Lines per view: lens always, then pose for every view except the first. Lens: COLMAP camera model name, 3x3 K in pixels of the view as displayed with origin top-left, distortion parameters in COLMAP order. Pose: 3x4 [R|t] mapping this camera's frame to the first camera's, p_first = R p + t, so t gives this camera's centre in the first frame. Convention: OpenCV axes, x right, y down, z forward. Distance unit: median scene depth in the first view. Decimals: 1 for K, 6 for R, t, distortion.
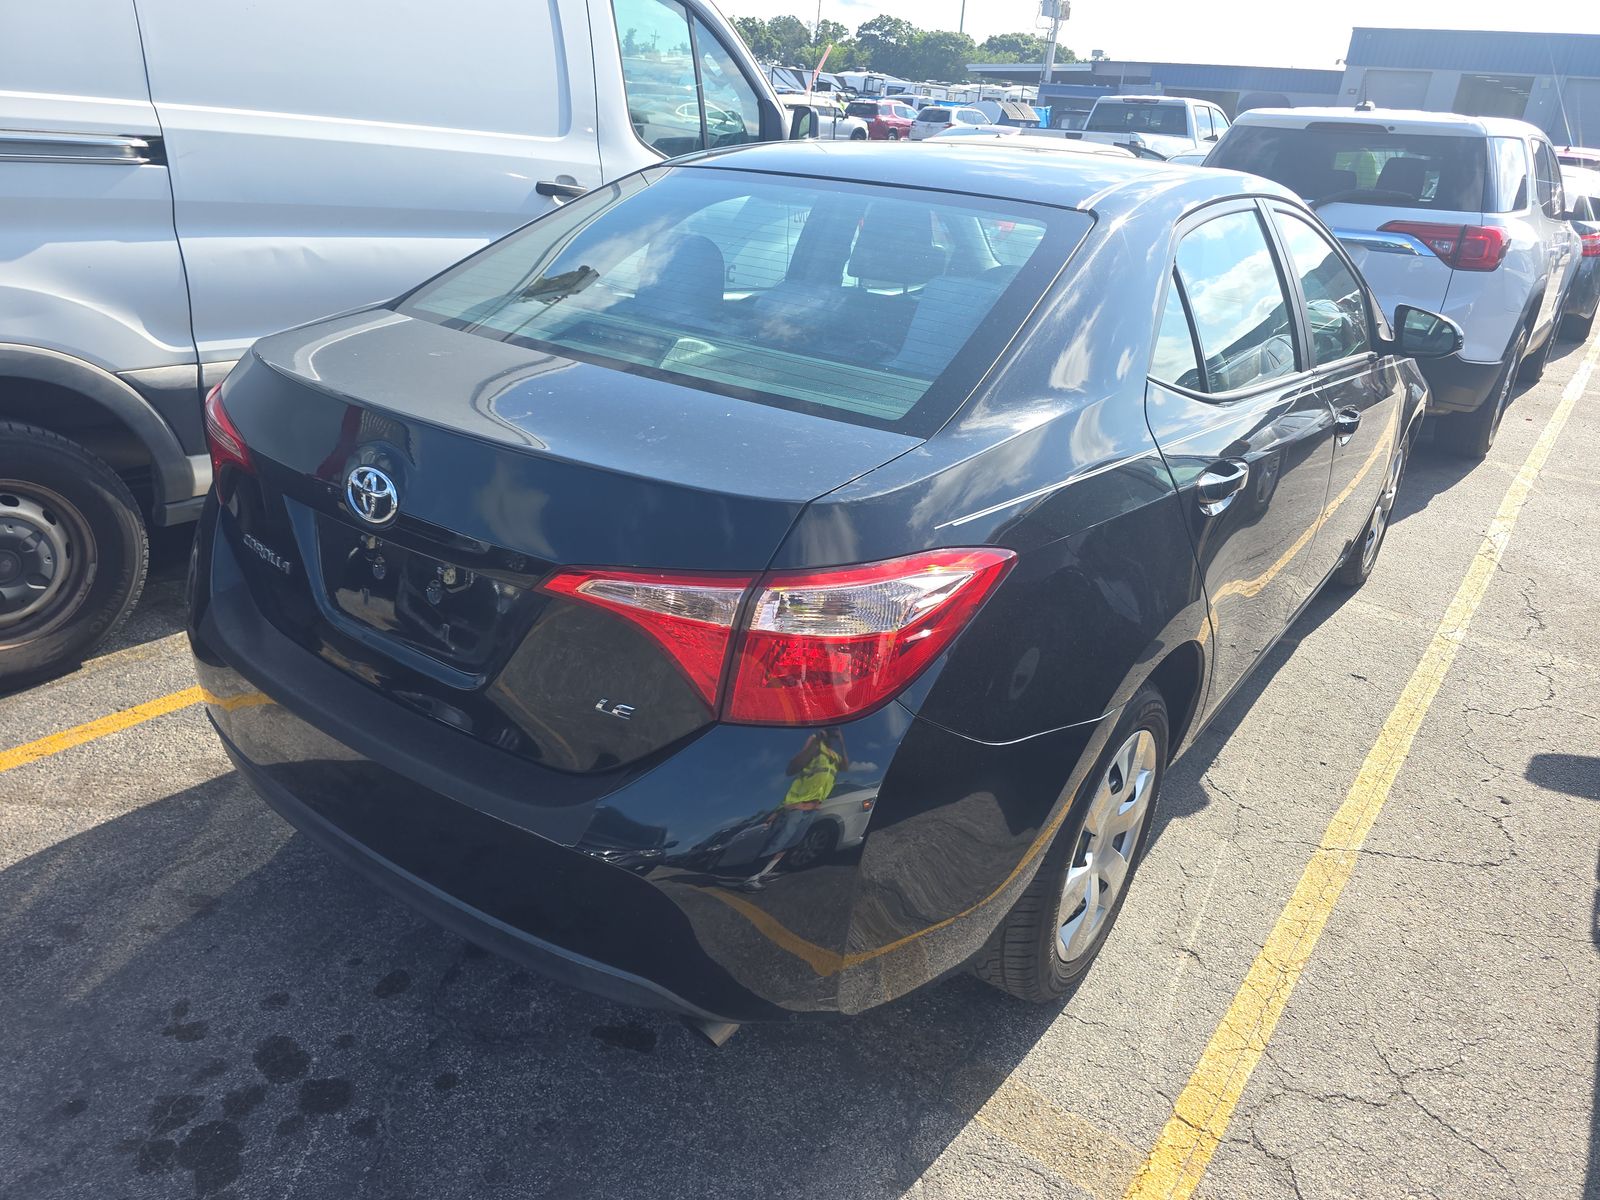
lens RADIAL K [[1075.6, 0, 803.5], [0, 1075.6, 600.1], [0, 0, 1]] dist [0.047067, -0.041196]
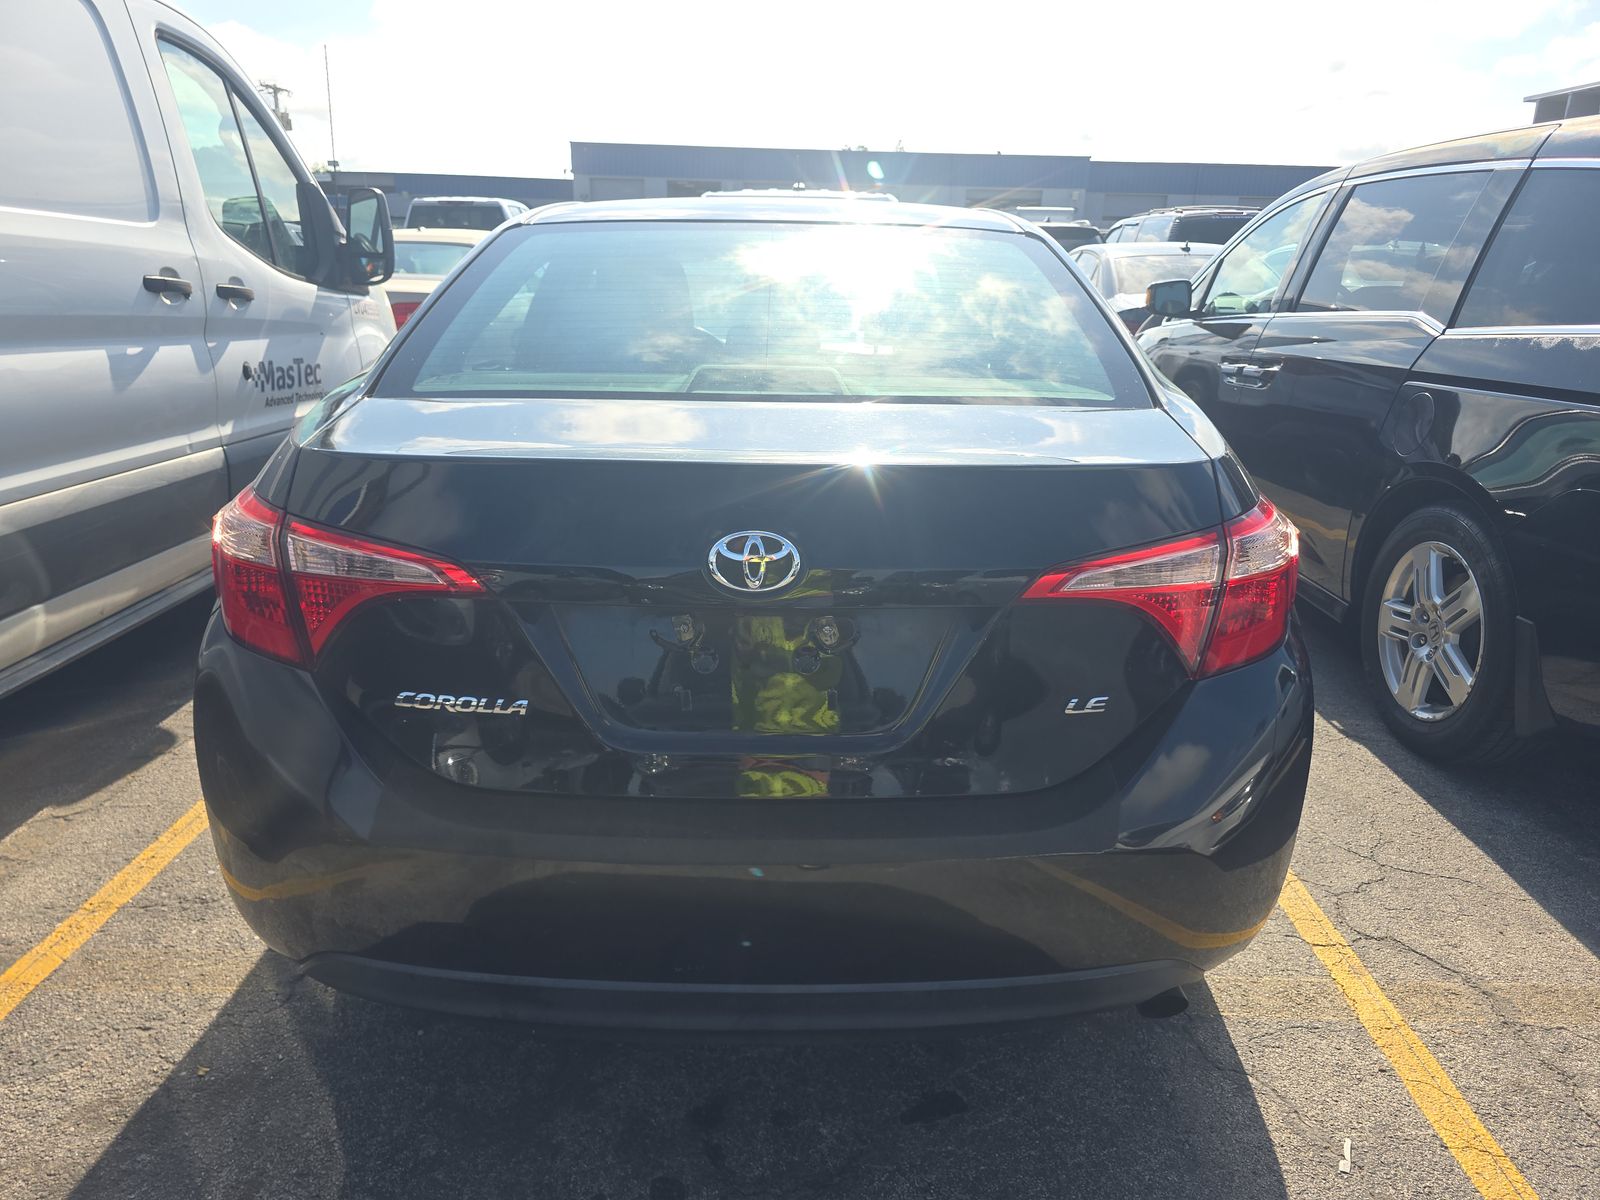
lens RADIAL K [[1083.9, 0, 802.0], [0, 1083.9, 603.1], [0, 0, 1]] dist [0.042632, -0.045058]
pose [[0.807091, -0.226062, 0.545436, -0.704827], [0.271503, 0.962433, -0.002857, -0.044129], [-0.524300, 0.150393, 0.838148, 0.221542]]
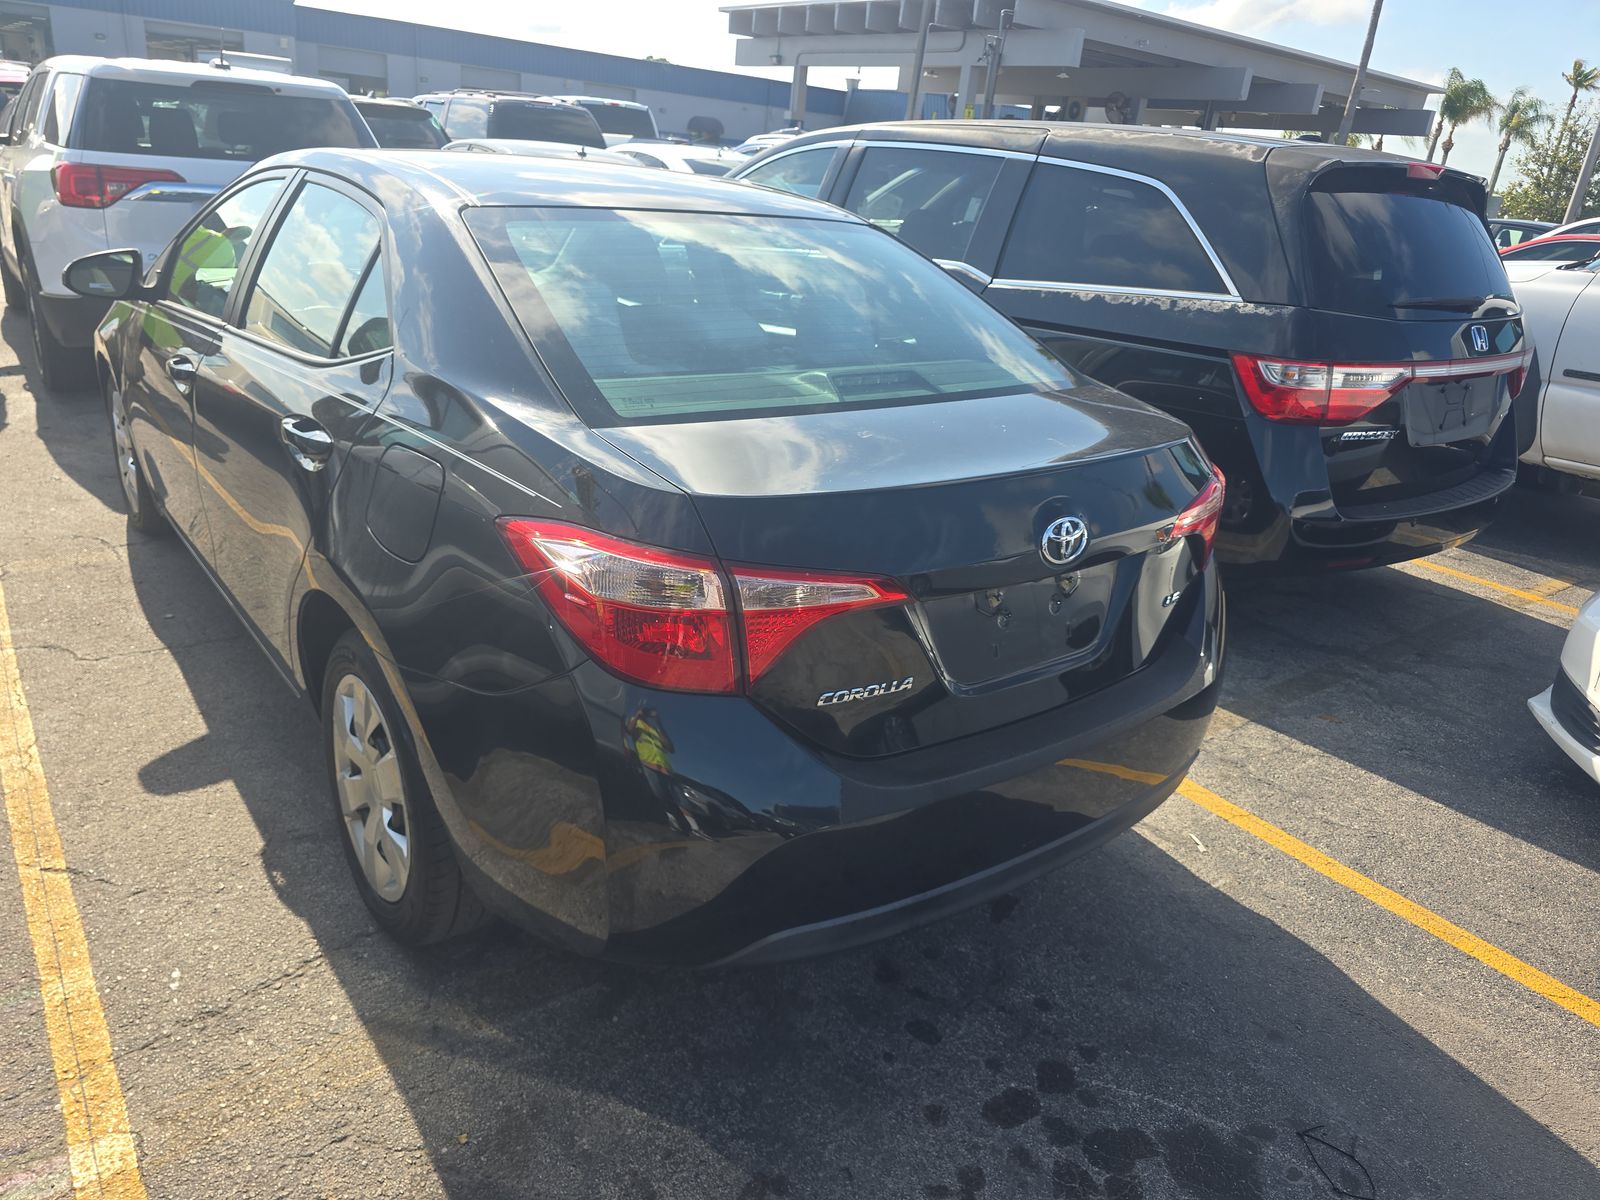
lens RADIAL K [[1083.9, 0, 802.0], [0, 1083.9, 603.1], [0, 0, 1]] dist [0.042632, -0.045058]
pose [[0.281981, -0.396353, 0.873722, -1.276529], [0.329356, 0.895326, 0.299859, -0.401563], [-0.901116, 0.203211, 0.383007, 0.685445]]
